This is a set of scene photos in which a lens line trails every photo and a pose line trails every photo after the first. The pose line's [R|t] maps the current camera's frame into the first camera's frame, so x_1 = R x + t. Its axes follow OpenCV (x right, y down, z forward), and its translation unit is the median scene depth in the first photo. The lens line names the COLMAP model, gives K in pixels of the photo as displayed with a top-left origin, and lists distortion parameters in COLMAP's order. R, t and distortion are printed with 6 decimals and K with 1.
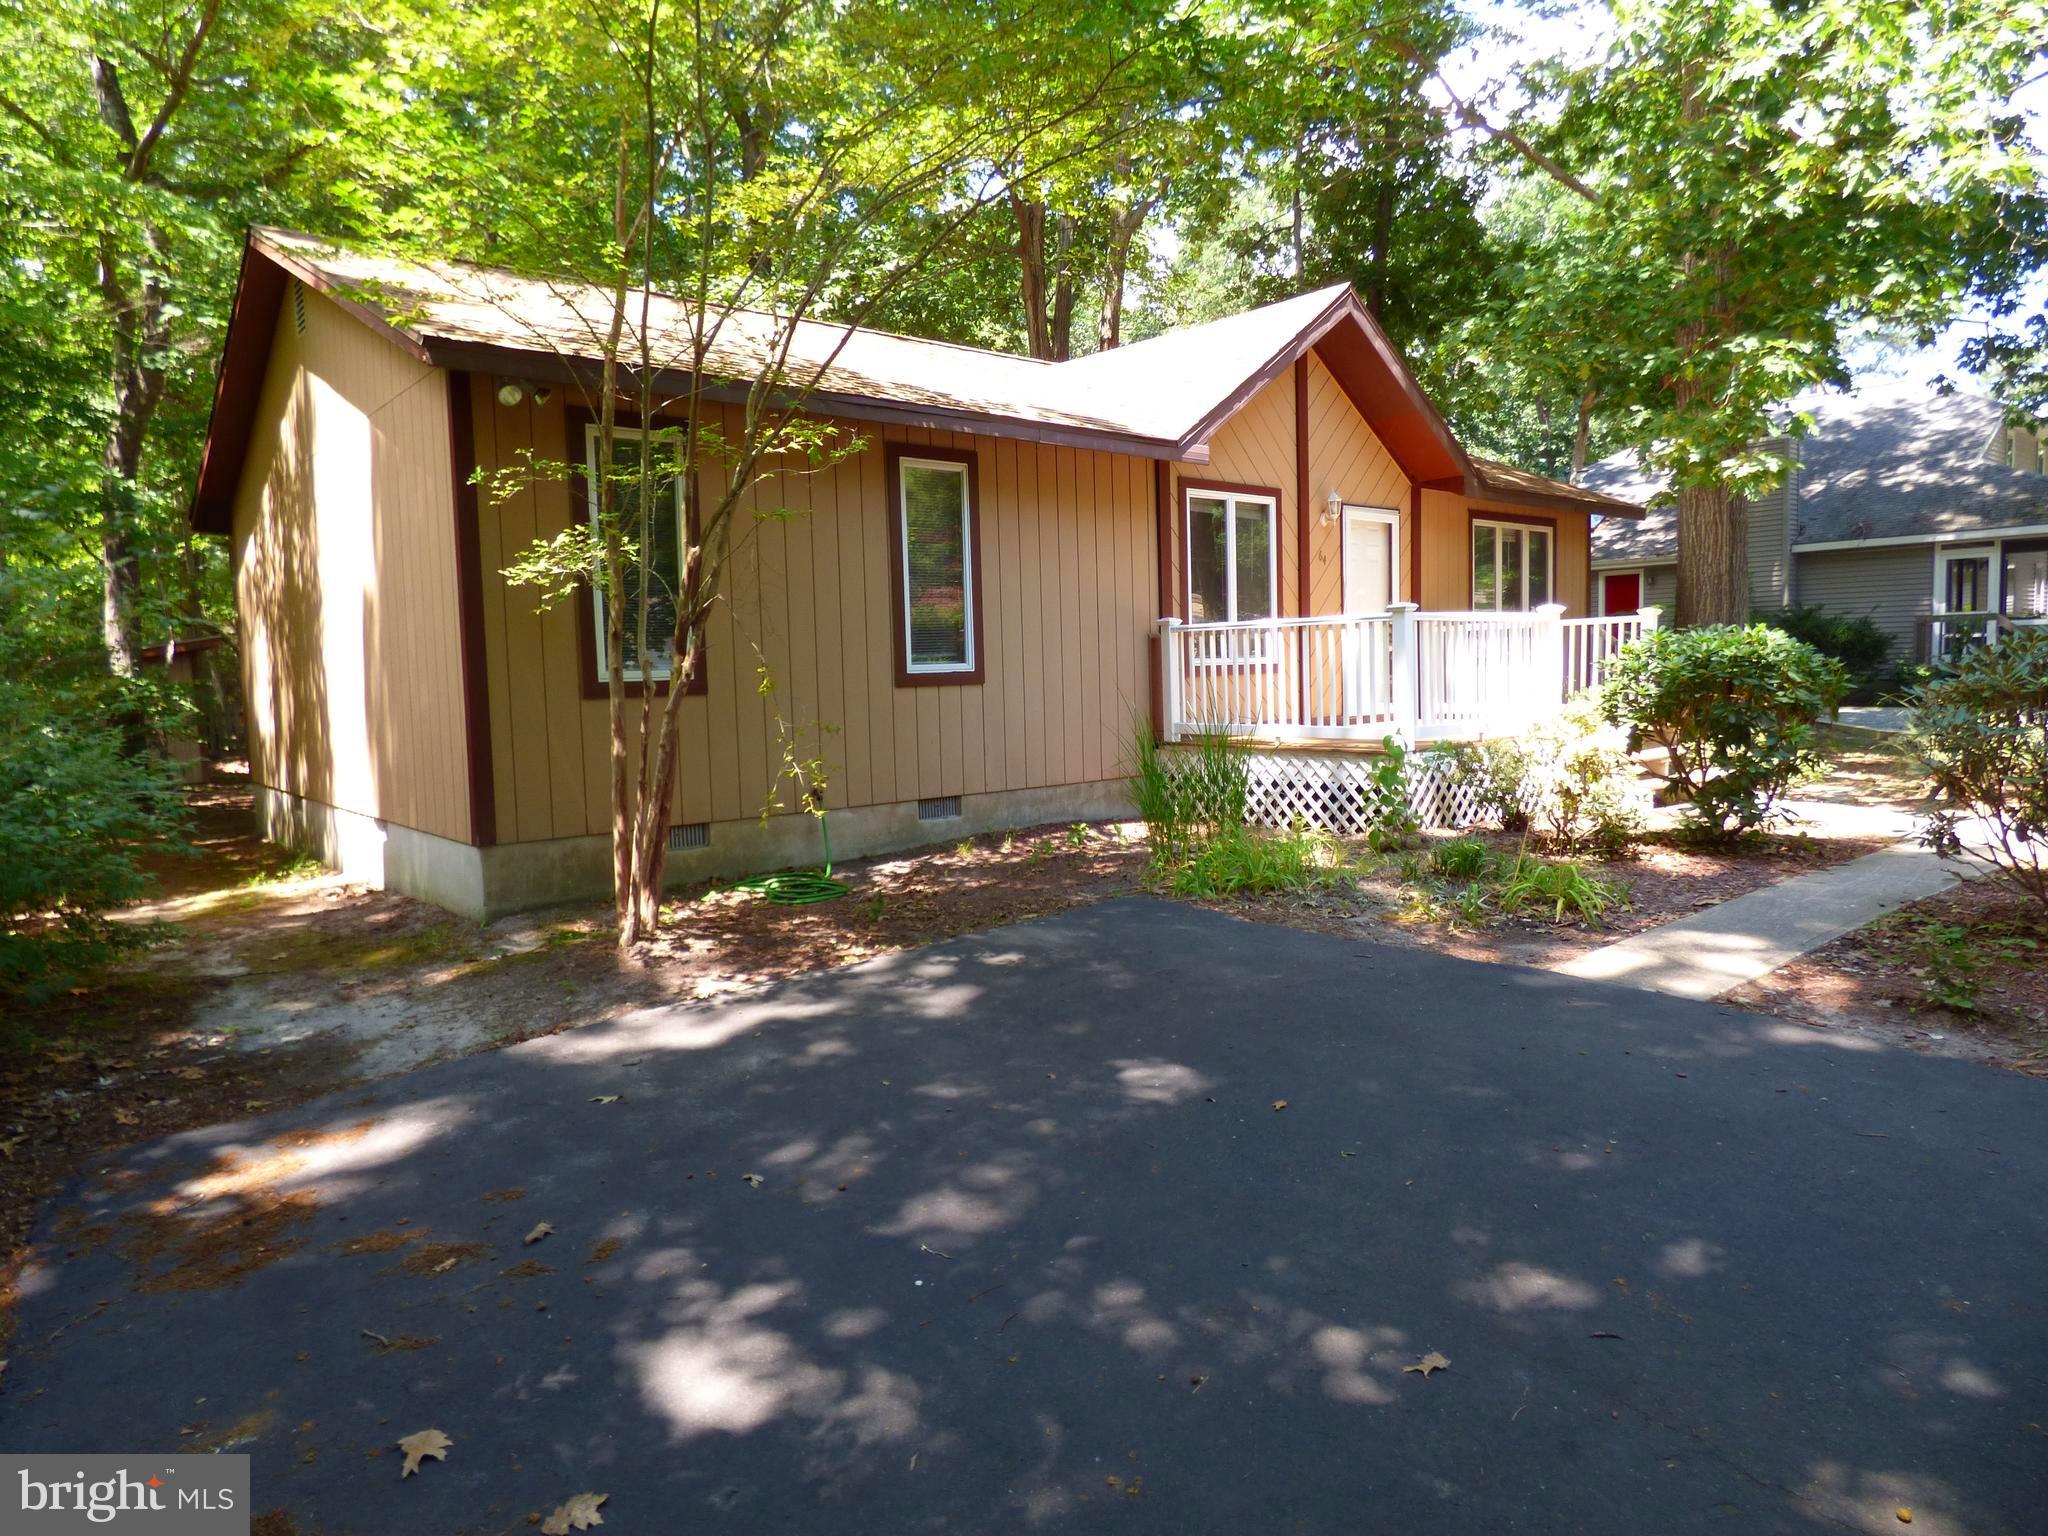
lens RADIAL K [[1235.0, 0, 1026.1], [0, 1235.0, 759.5], [0, 0, 1]] dist [0.003369, 0.002257]
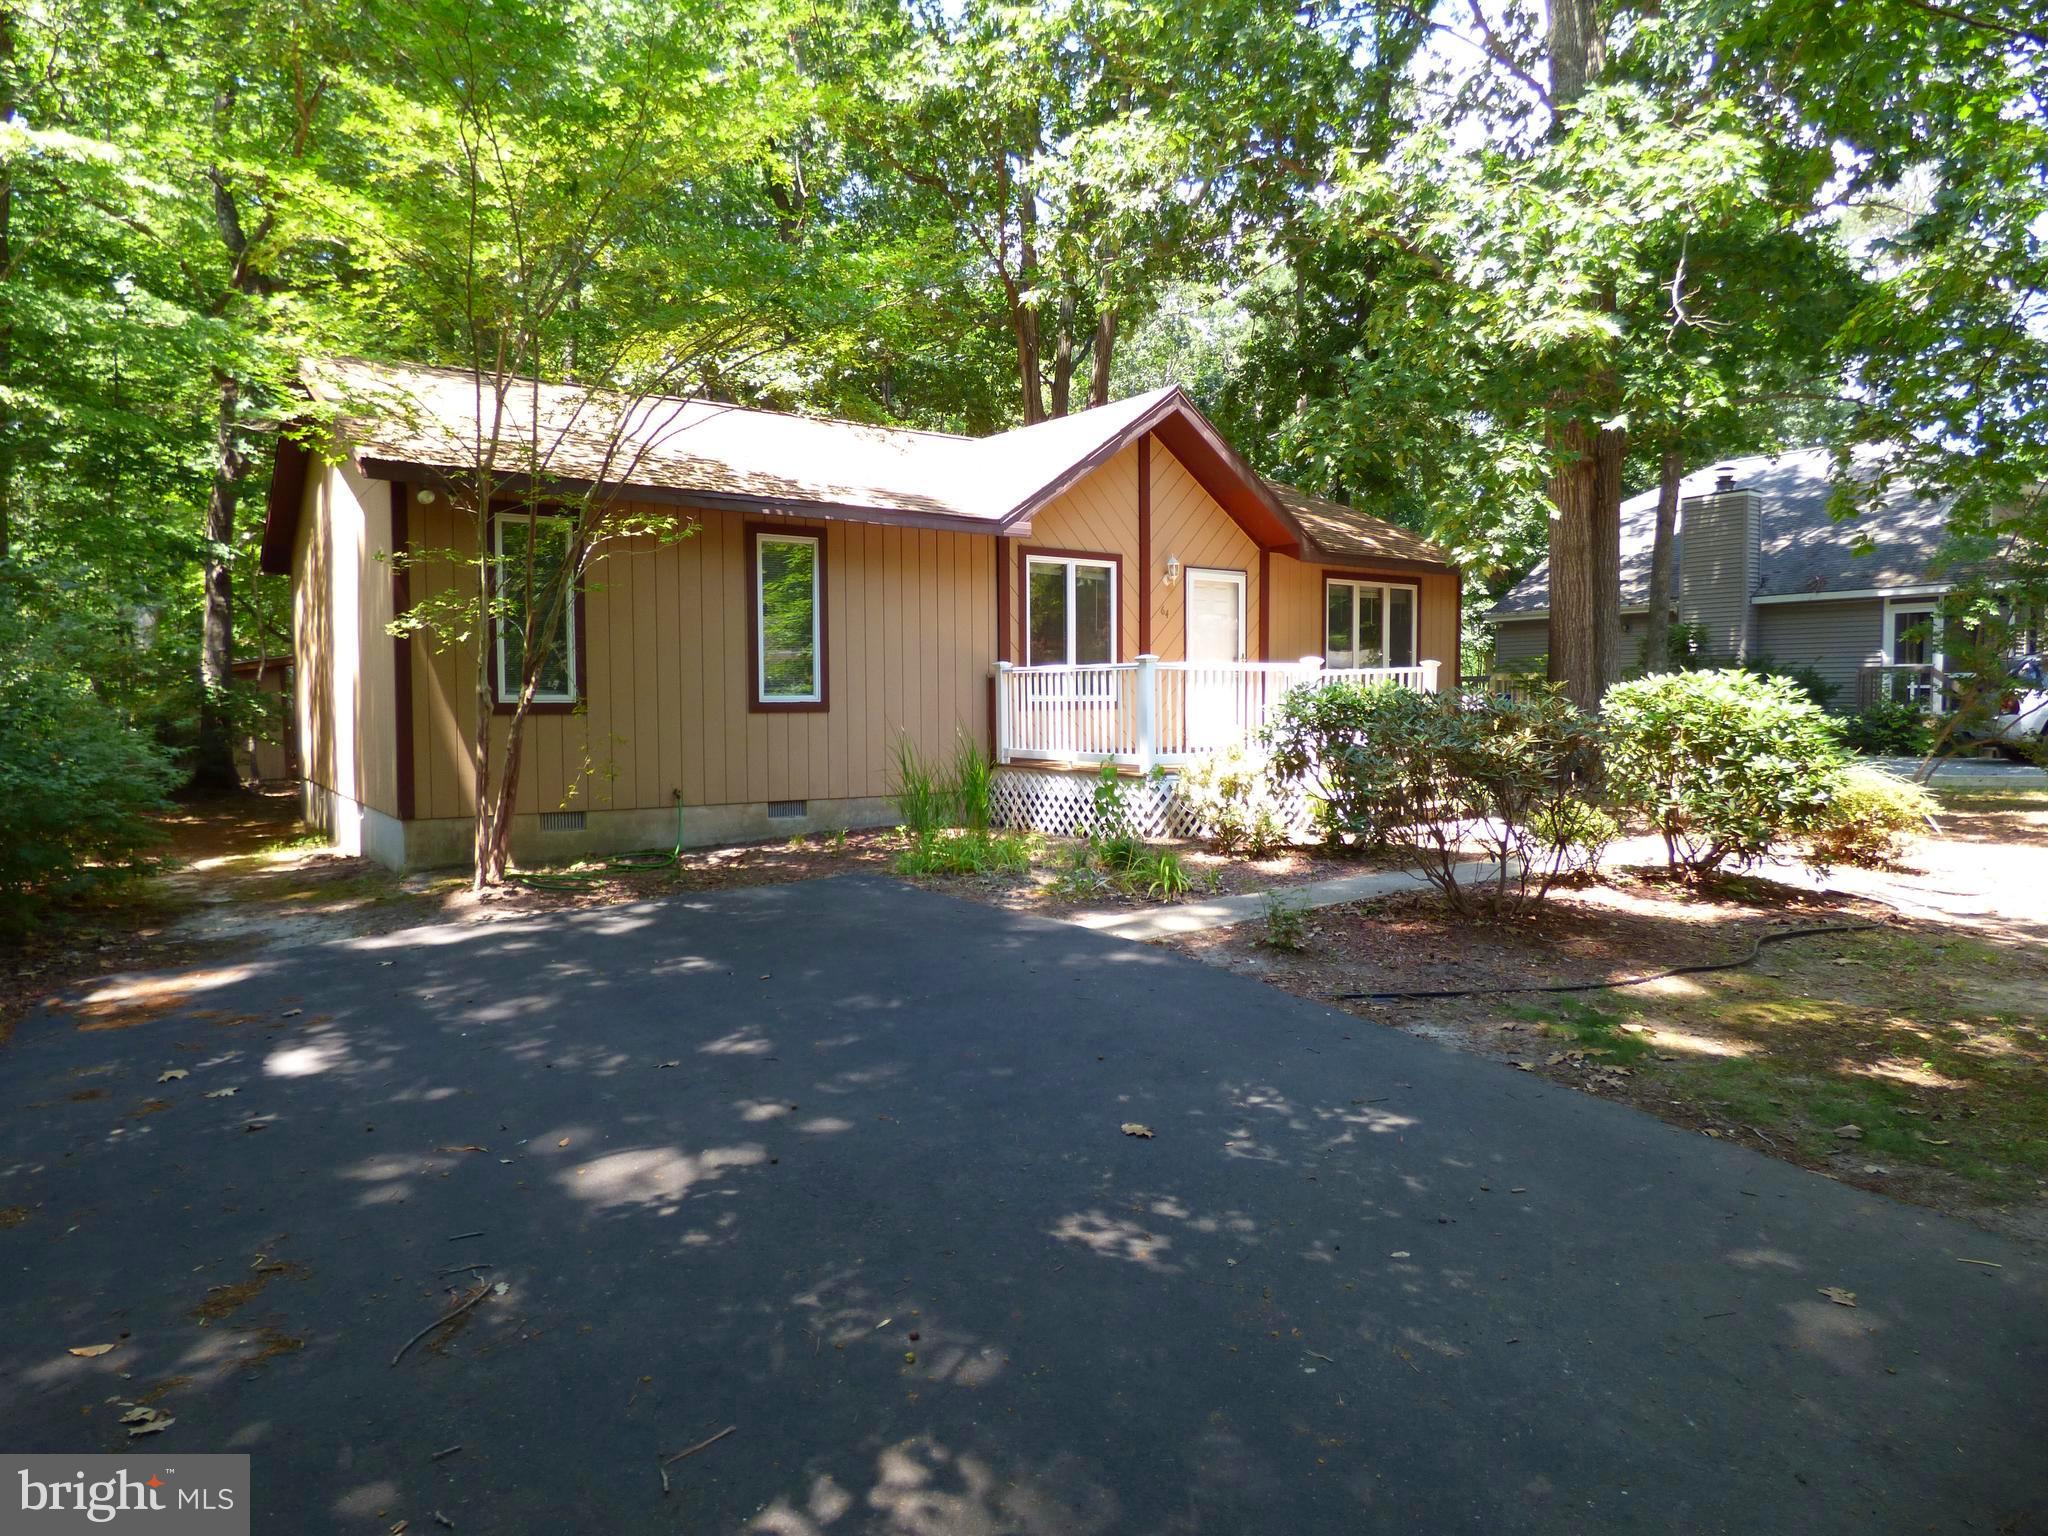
lens RADIAL K [[1235.0, 0, 1022.4], [0, 1235.0, 764.3], [0, 0, 1]] dist [0.003369, 0.002257]
pose [[0.996068, 0.028782, -0.083782, 0.233783], [-0.030300, 0.999398, -0.016899, 0.006339], [0.083245, 0.019371, 0.996341, -0.205162]]
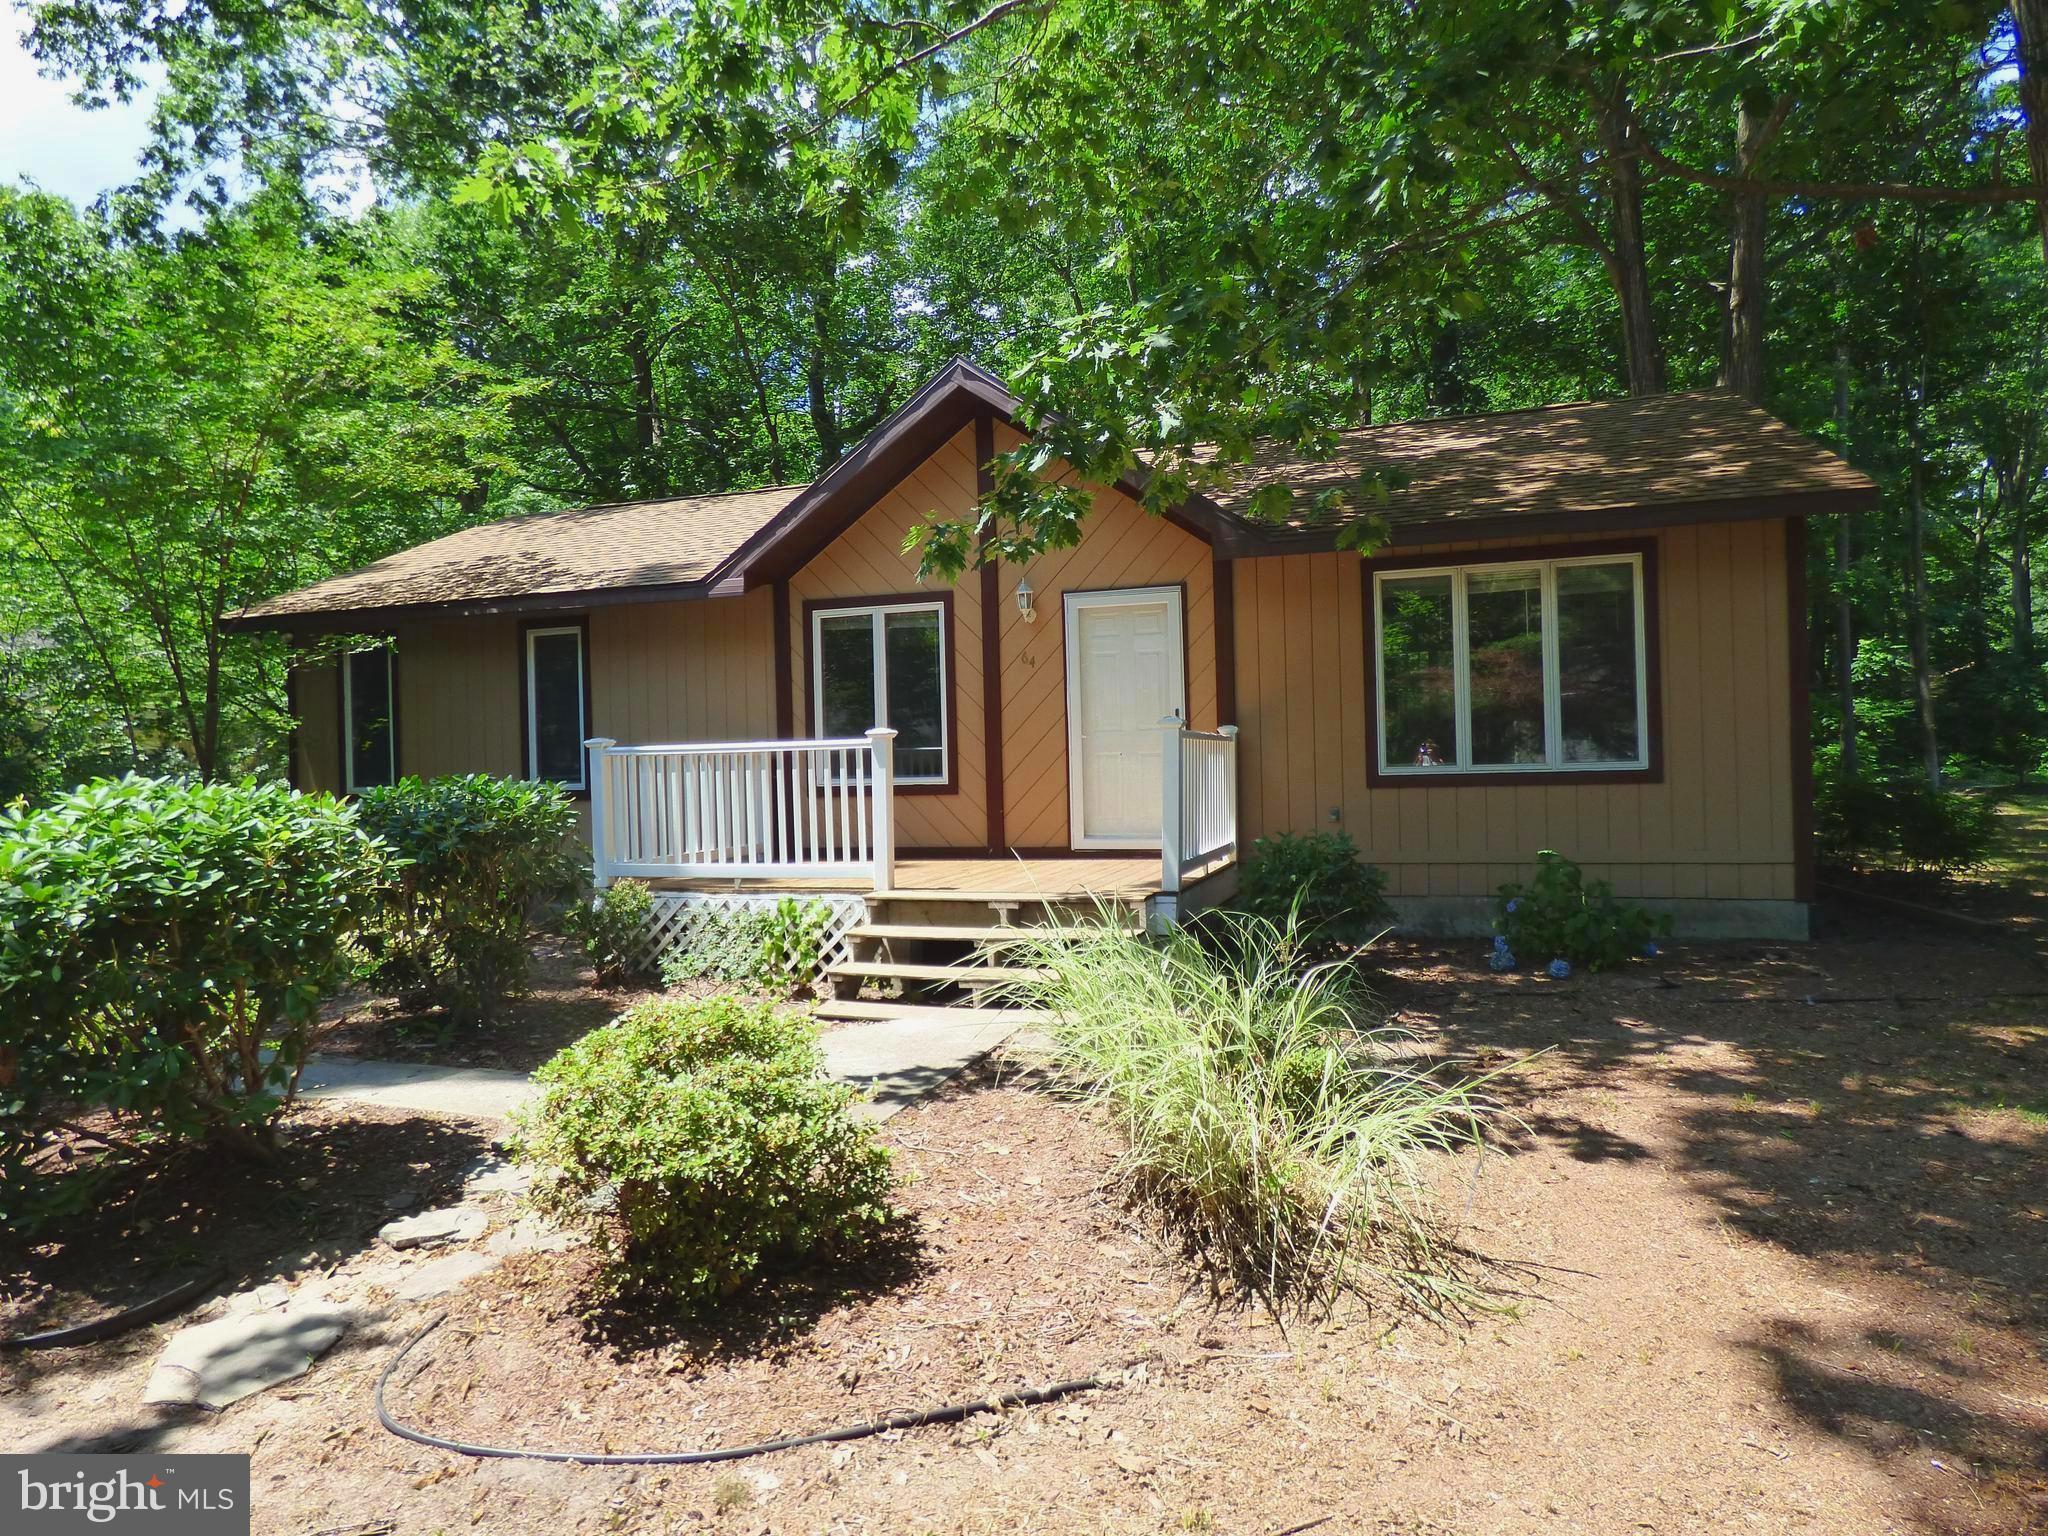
lens RADIAL K [[1235.0, 0, 1017.3], [0, 1235.0, 773.8], [0, 0, 1]] dist [0.003369, 0.002257]
pose [[0.517516, 0.013914, -0.855561, 1.085037], [-0.057512, 0.998172, -0.018555, -0.077546], [0.853739, 0.058808, 0.517370, 0.628670]]
